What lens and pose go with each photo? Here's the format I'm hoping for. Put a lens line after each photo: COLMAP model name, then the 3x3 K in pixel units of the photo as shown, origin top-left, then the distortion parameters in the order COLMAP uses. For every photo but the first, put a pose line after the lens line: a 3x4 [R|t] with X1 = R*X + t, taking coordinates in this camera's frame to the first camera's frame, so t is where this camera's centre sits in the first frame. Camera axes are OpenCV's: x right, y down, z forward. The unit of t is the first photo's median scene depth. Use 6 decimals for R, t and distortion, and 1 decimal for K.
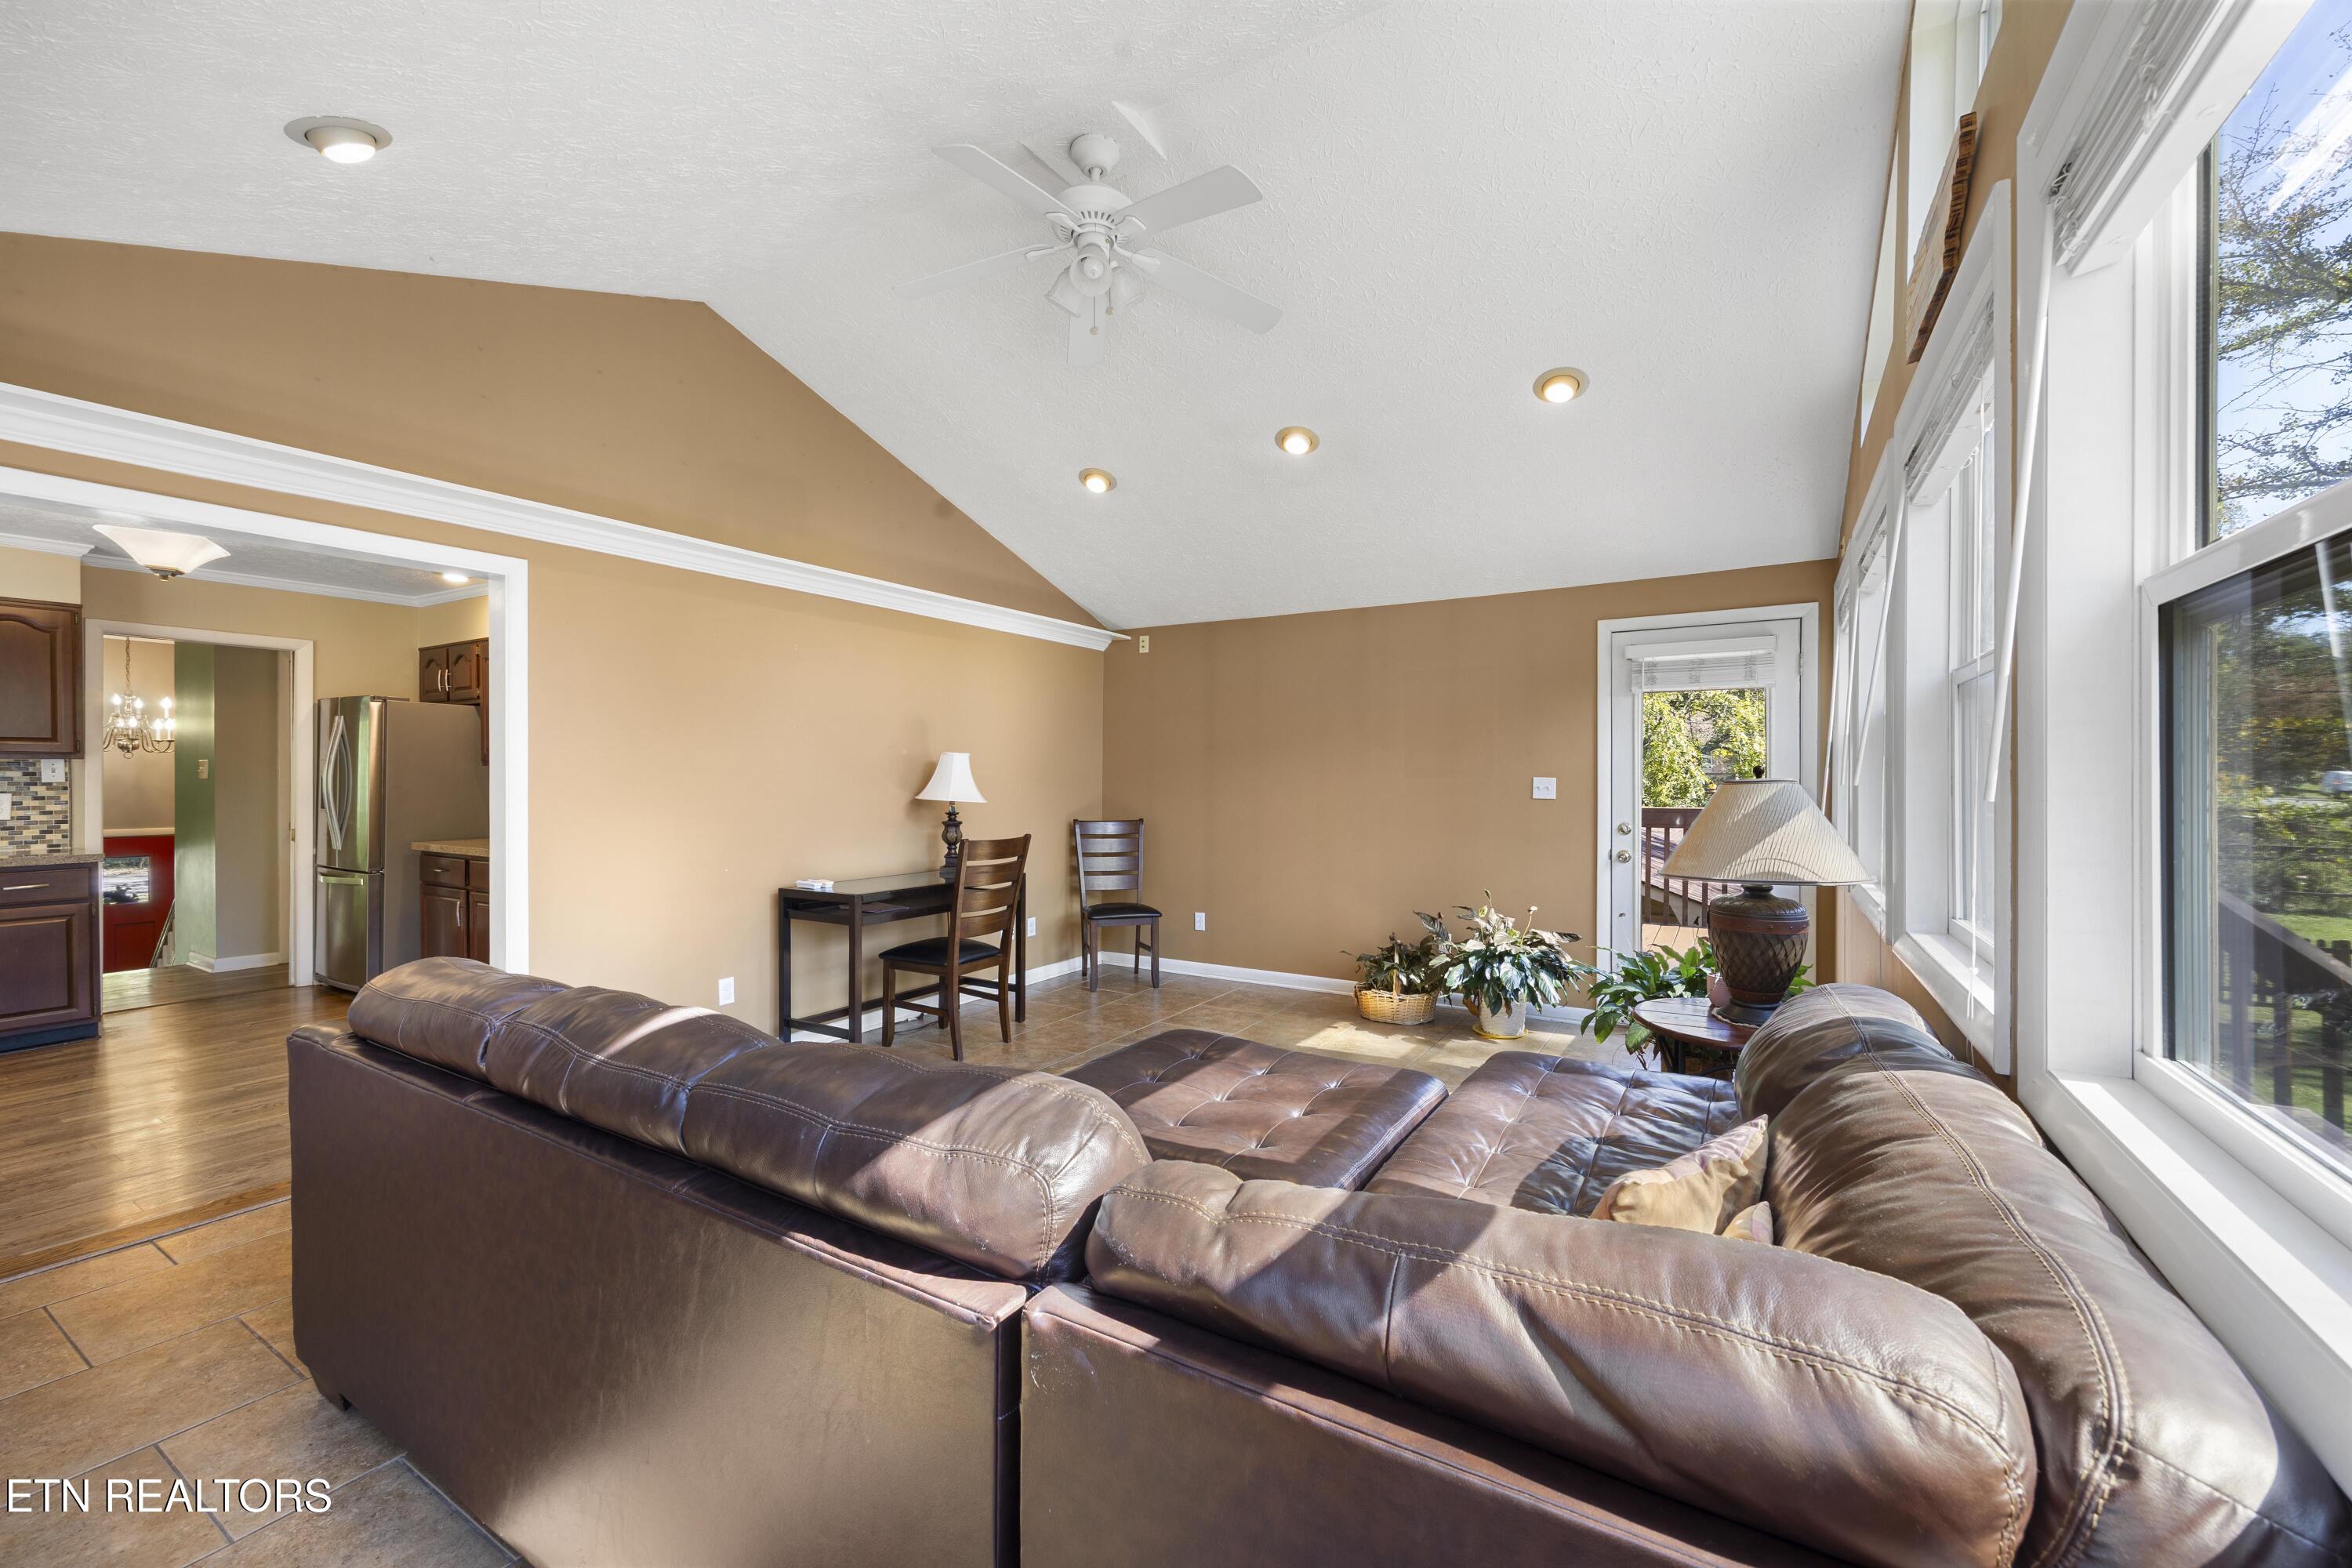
lens RADIAL K [[944.8, 0, 1176.0], [0, 944.8, 784.0], [0, 0, 1]] dist [-0.000278, 0.000003]
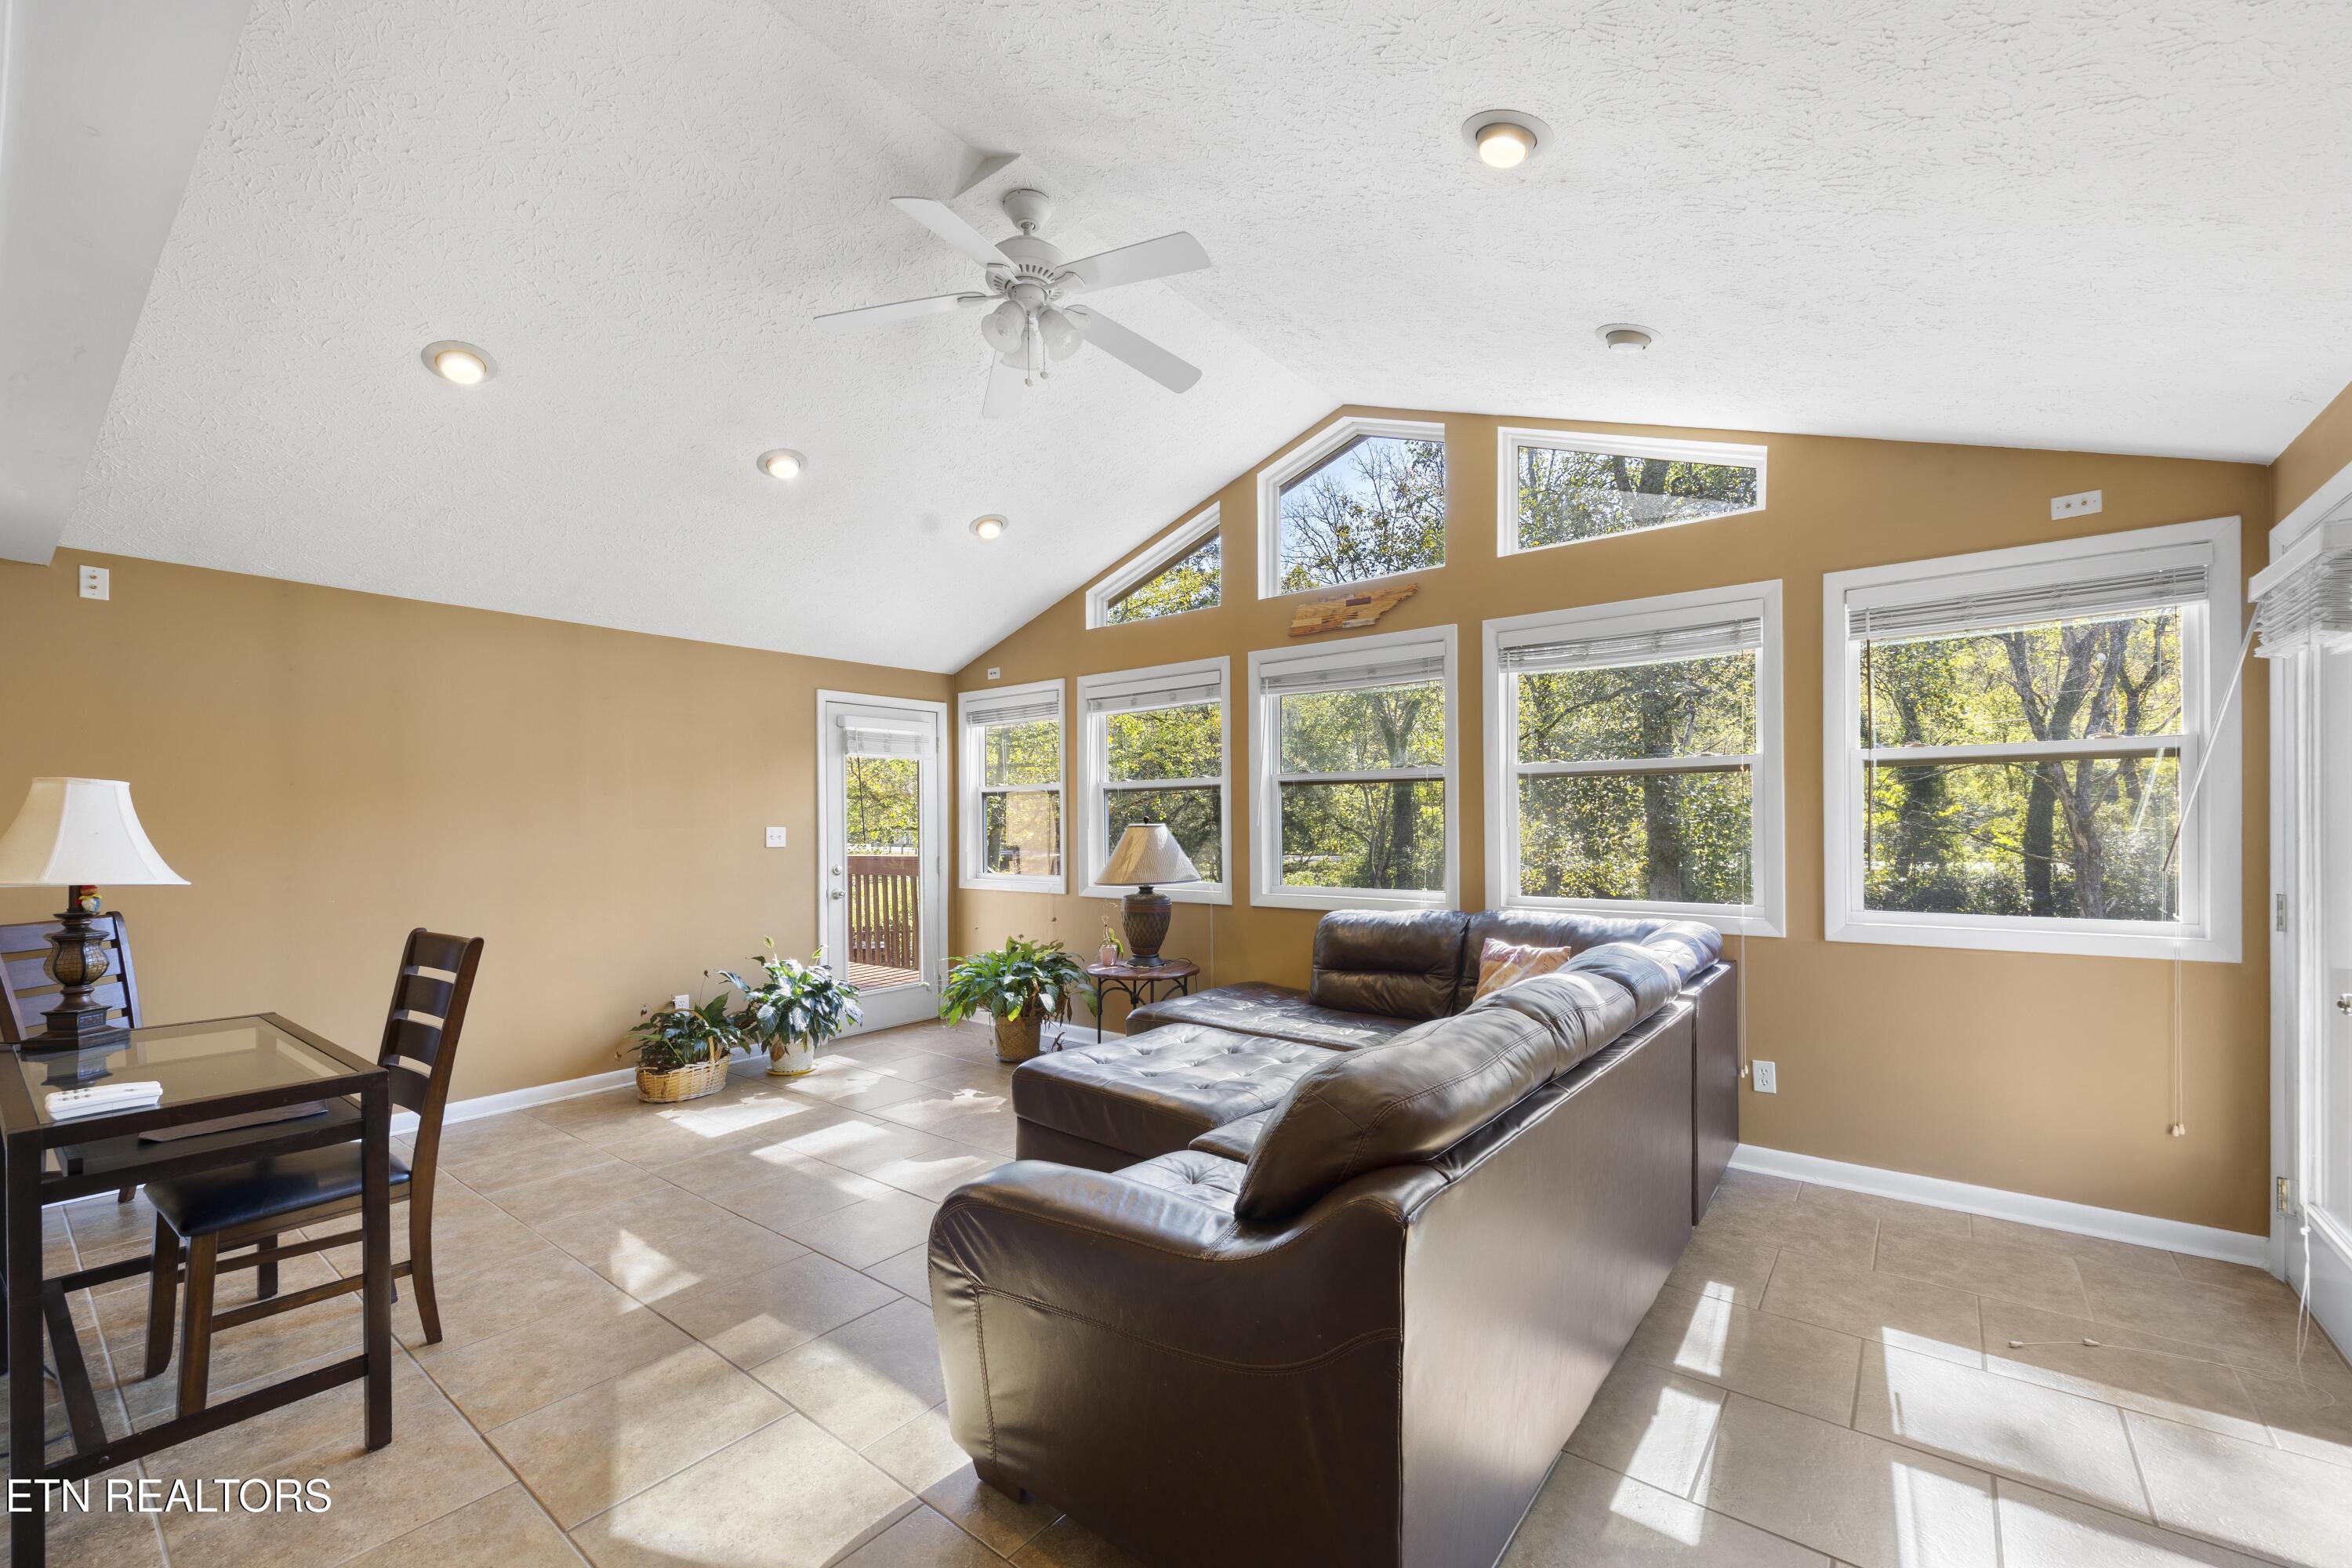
lens RADIAL K [[958.3, 0, 1179.1], [0, 958.3, 822.7], [0, 0, 1]] dist [-0.000596, -0.000024]
pose [[0.122158, -0.002568, 0.992507, -0.649452], [0.011334, 0.999935, 0.001192, -0.008247], [-0.992446, 0.011103, 0.122179, 0.429271]]
